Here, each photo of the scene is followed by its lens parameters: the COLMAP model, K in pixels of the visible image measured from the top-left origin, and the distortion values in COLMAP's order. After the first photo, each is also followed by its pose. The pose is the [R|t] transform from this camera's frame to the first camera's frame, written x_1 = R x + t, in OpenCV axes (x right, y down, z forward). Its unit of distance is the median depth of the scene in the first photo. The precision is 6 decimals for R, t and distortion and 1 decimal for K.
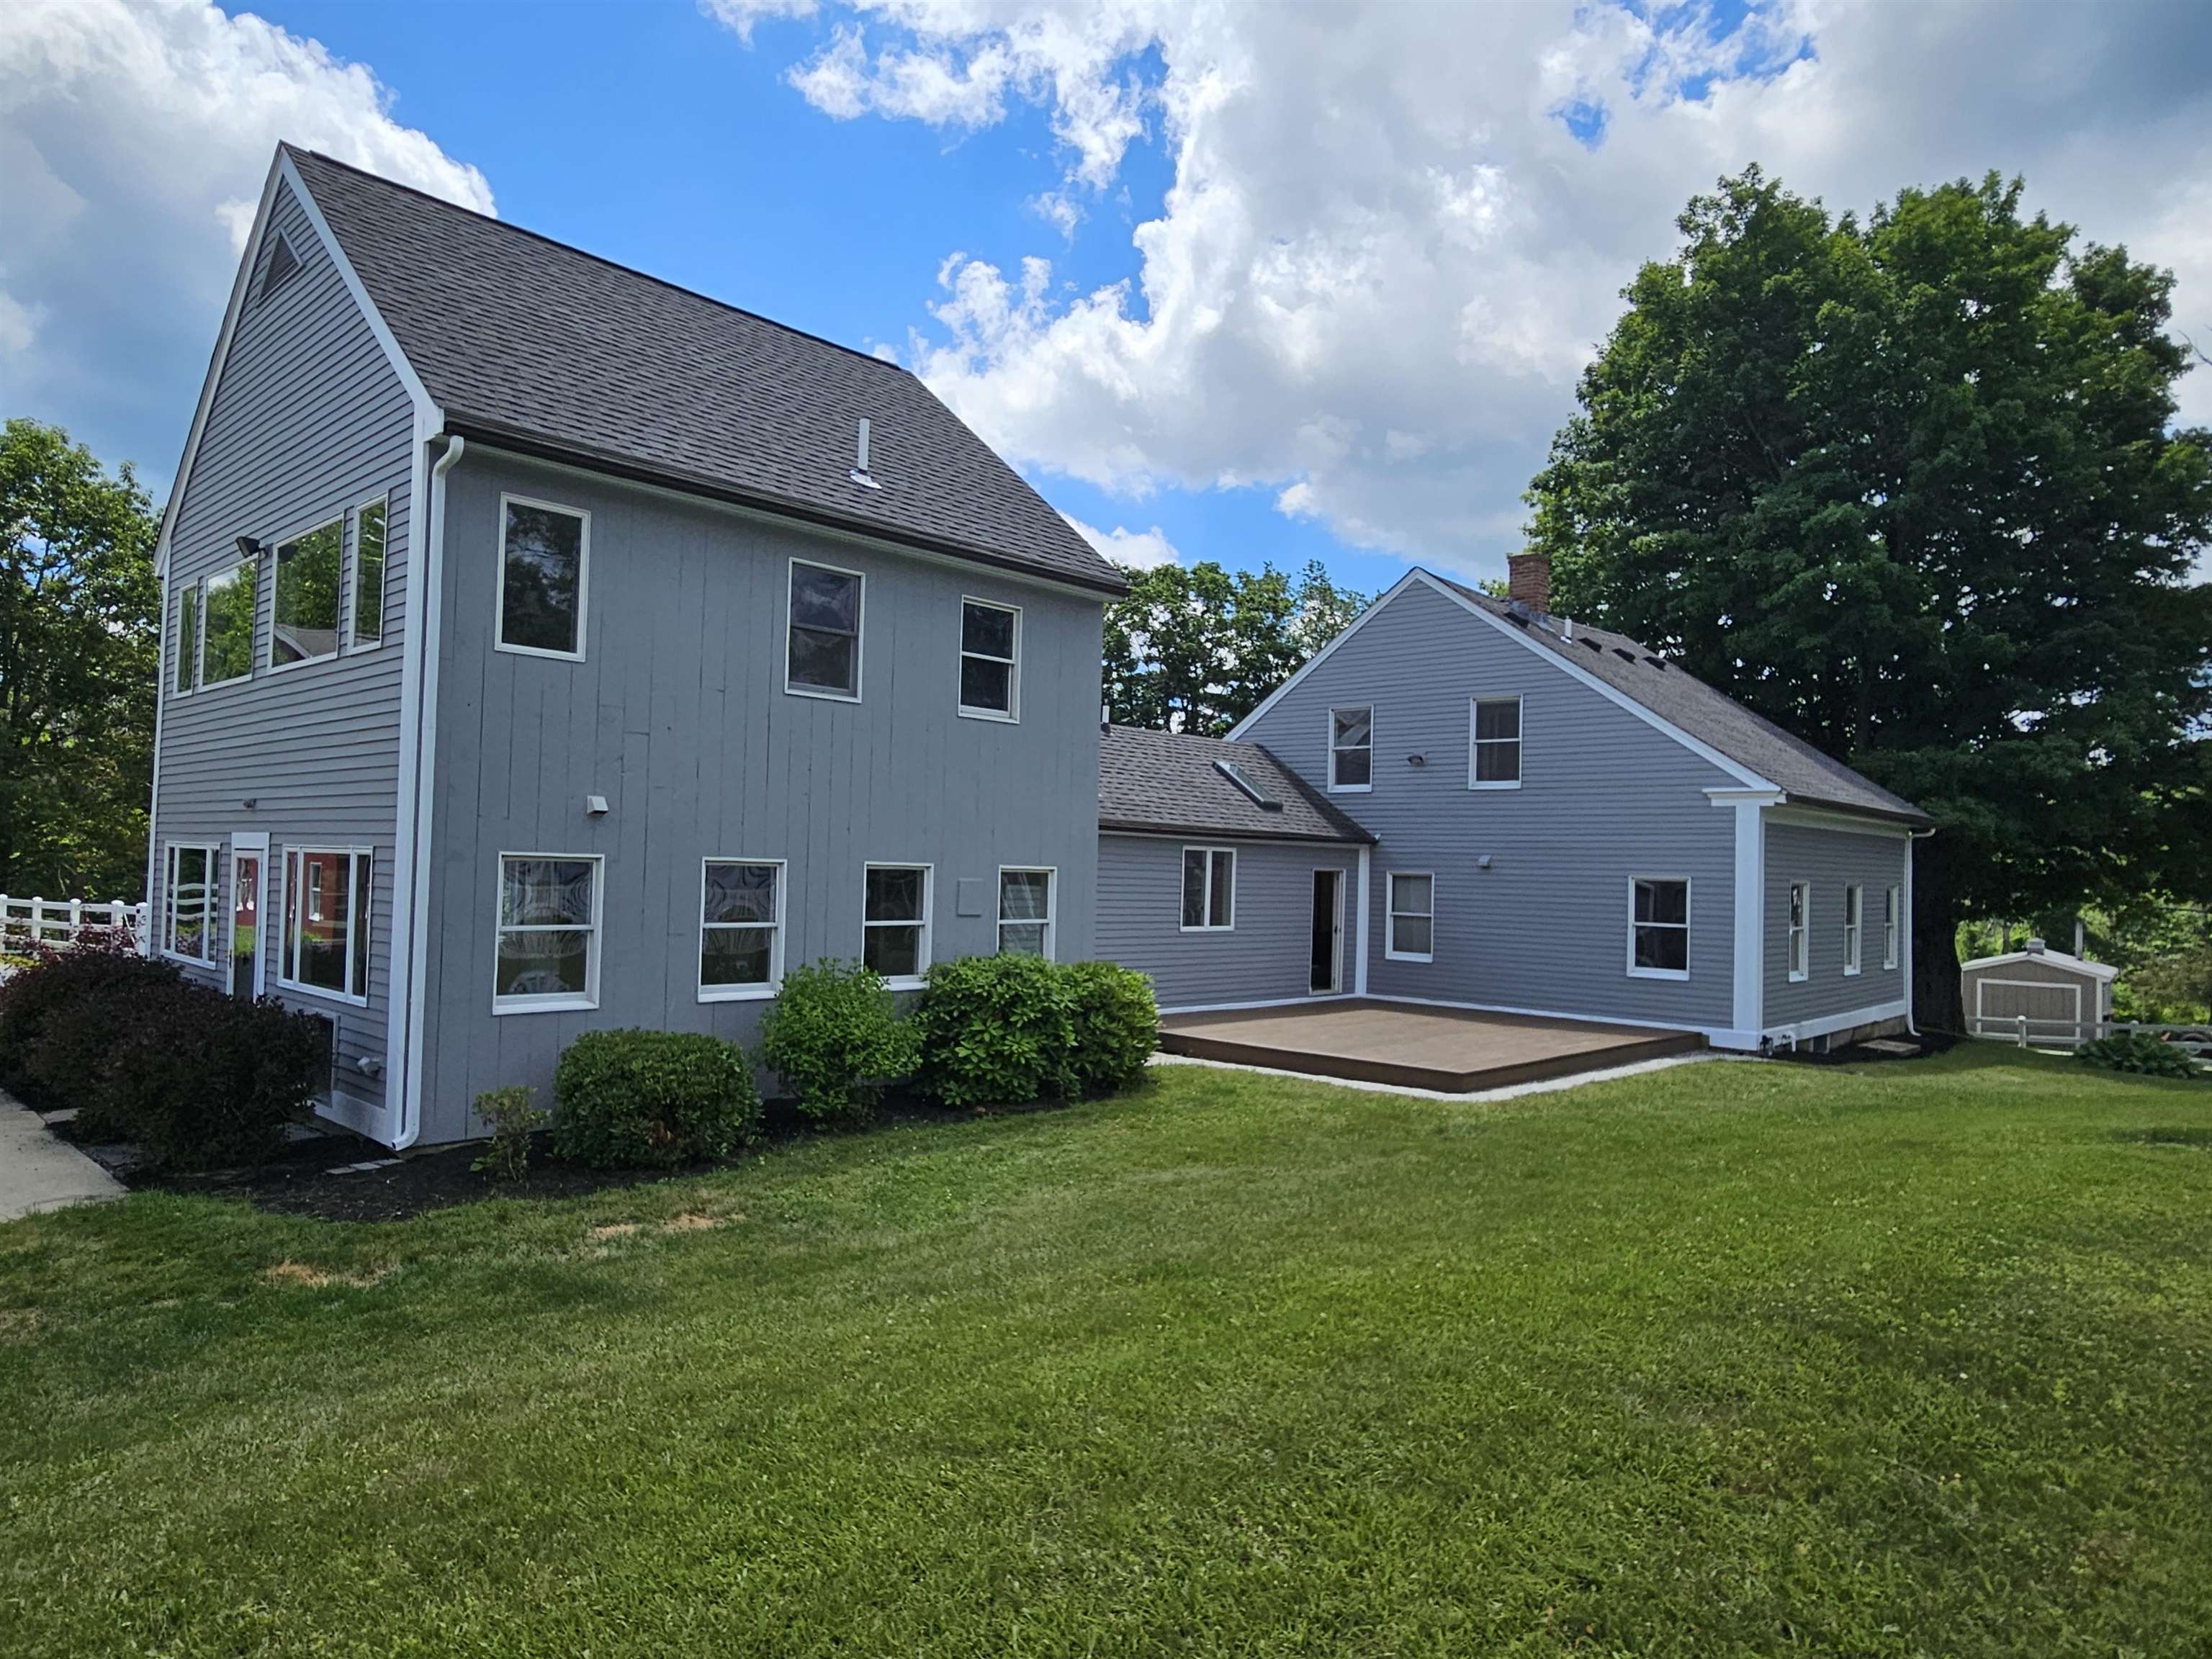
lens RADIAL K [[1374.1, 0, 1097.7], [0, 1374.1, 817.0], [0, 0, 1]] dist [-0.003746, 0.011522]
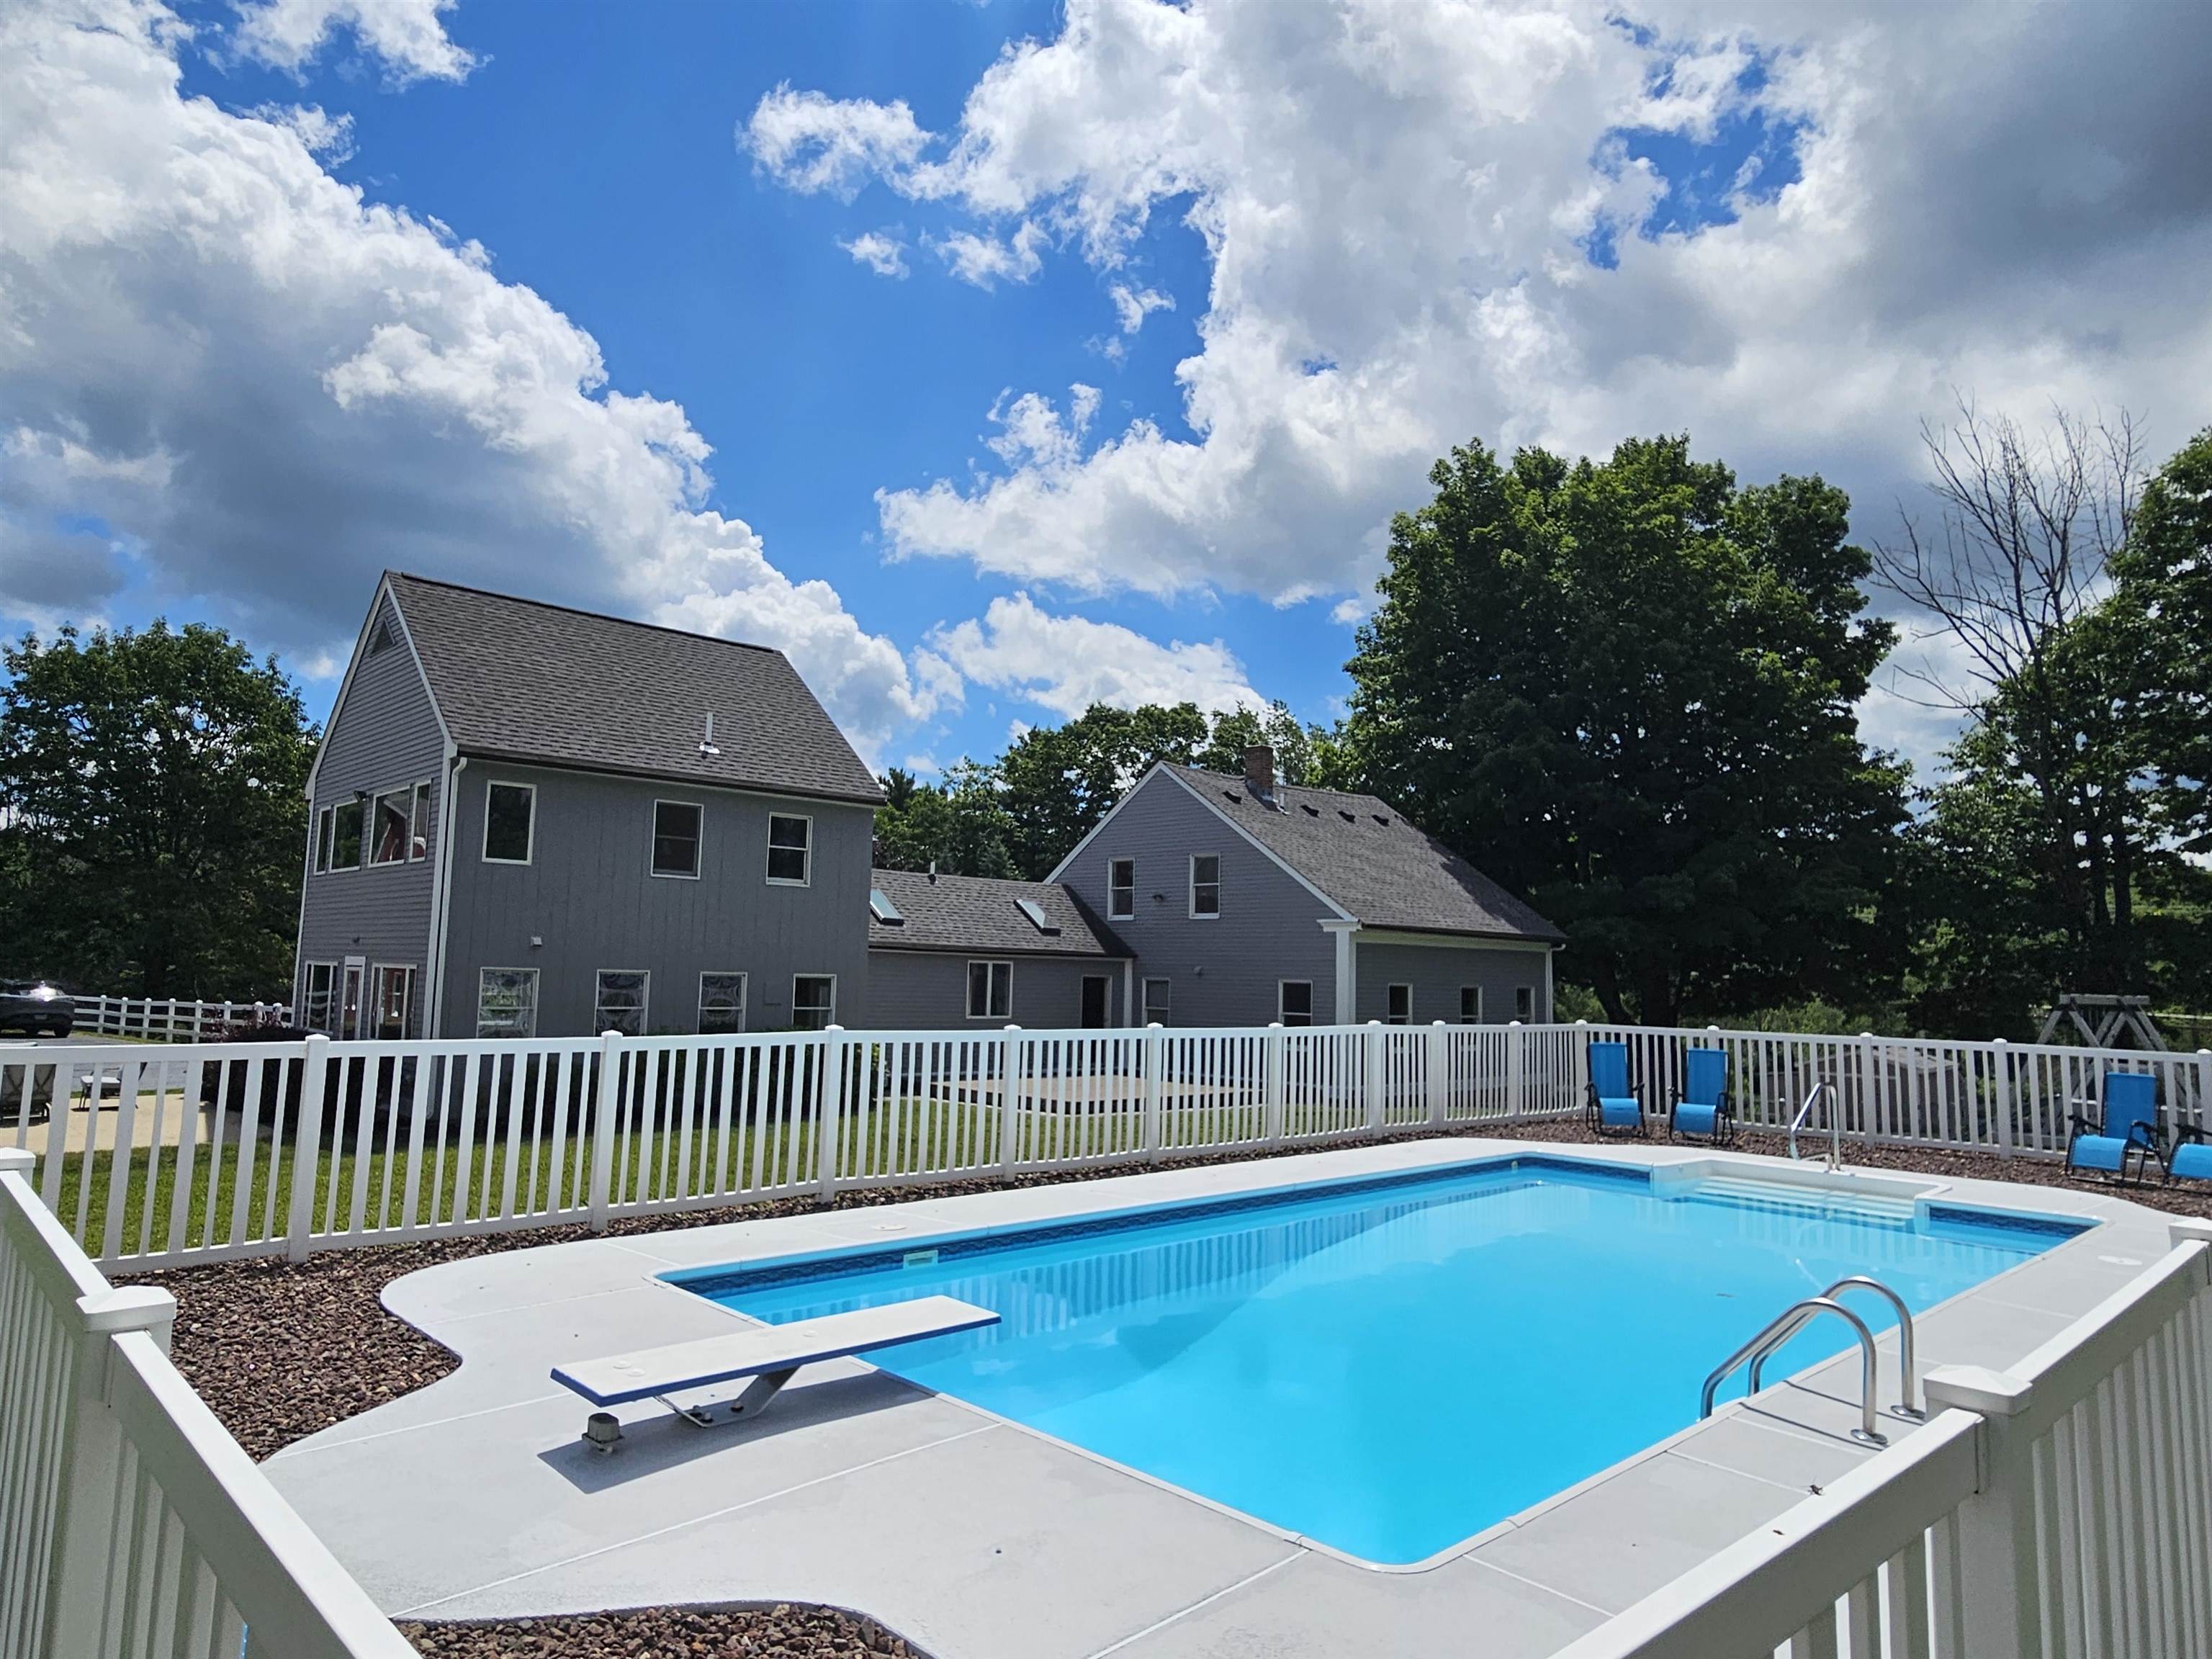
lens RADIAL K [[1374.1, 0, 1097.7], [0, 1374.1, 817.0], [0, 0, 1]] dist [-0.003746, 0.011522]
pose [[0.998268, -0.009881, -0.057995, 0.251528], [0.005300, 0.996890, -0.078621, -0.013556], [0.058592, 0.078178, 0.995216, -0.409052]]
